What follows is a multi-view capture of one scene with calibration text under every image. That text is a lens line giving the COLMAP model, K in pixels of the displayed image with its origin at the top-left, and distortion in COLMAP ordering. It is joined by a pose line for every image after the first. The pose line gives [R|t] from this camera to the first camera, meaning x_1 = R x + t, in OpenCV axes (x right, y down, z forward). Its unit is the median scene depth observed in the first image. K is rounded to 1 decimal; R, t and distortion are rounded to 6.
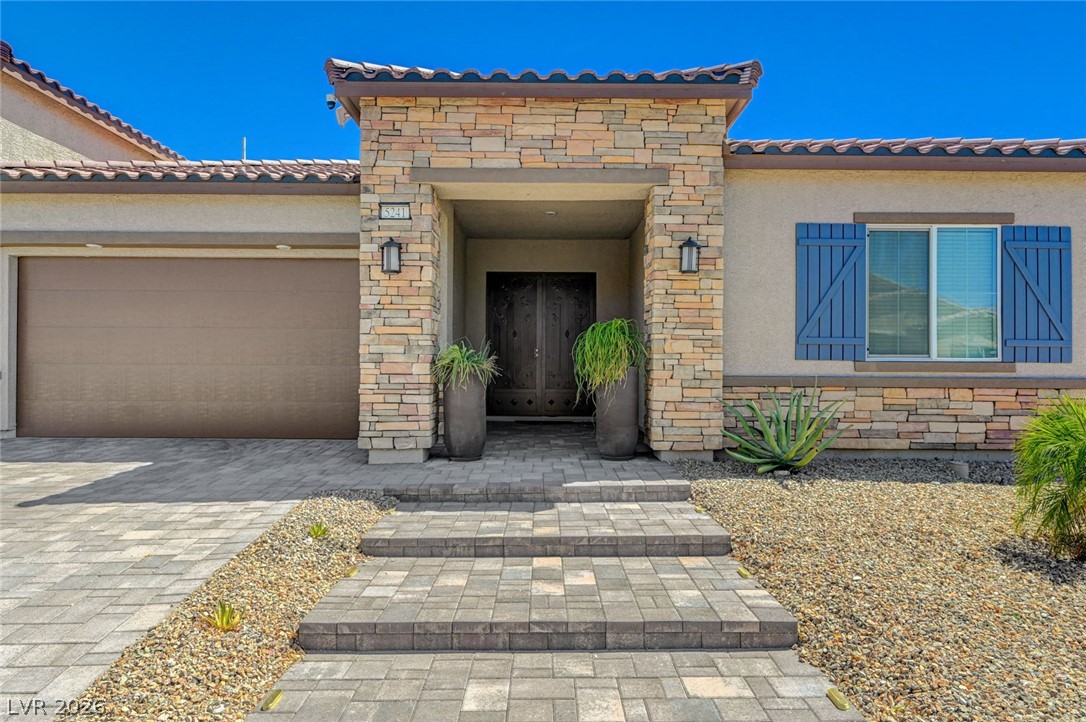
lens RADIAL K [[655.2, 0, 543.0], [0, 655.2, 361.0], [0, 0, 1]] dist [0.000554, -0.000133]
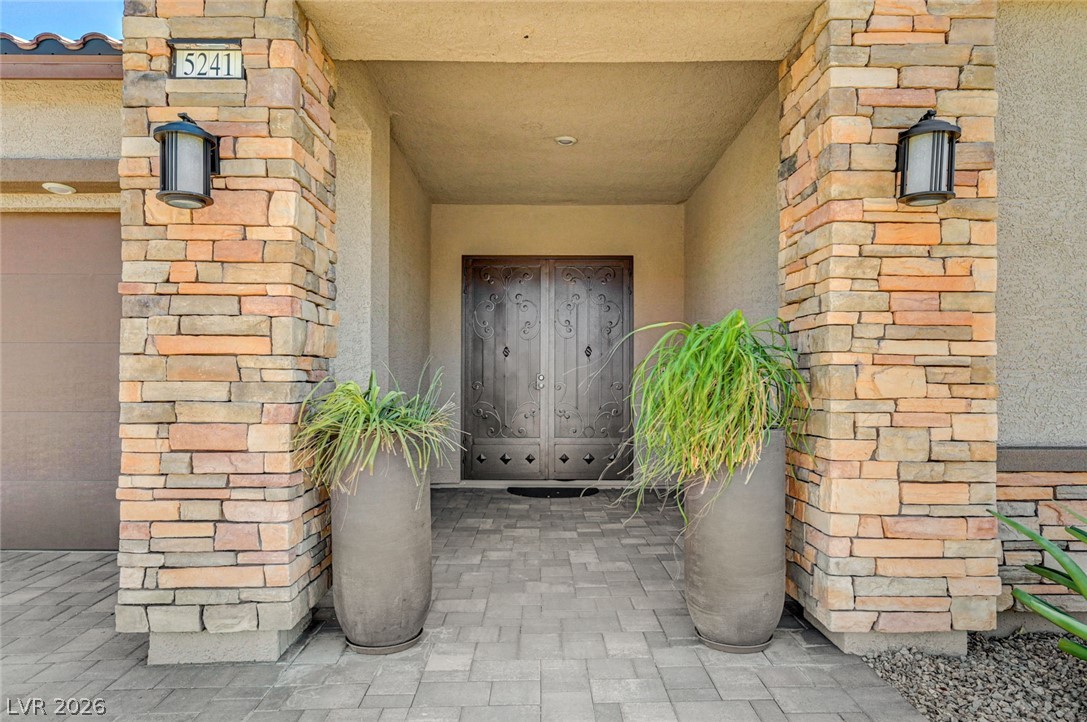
lens RADIAL K [[655.8, 0, 543.5], [0, 655.8, 361.0], [0, 0, 1]] dist [0.000554, -0.000133]
pose [[0.999993, -0.003071, 0.002157, -0.013456], [0.003126, 0.999657, -0.026019, -0.025606], [-0.002076, 0.026025, 0.999659, 0.584517]]
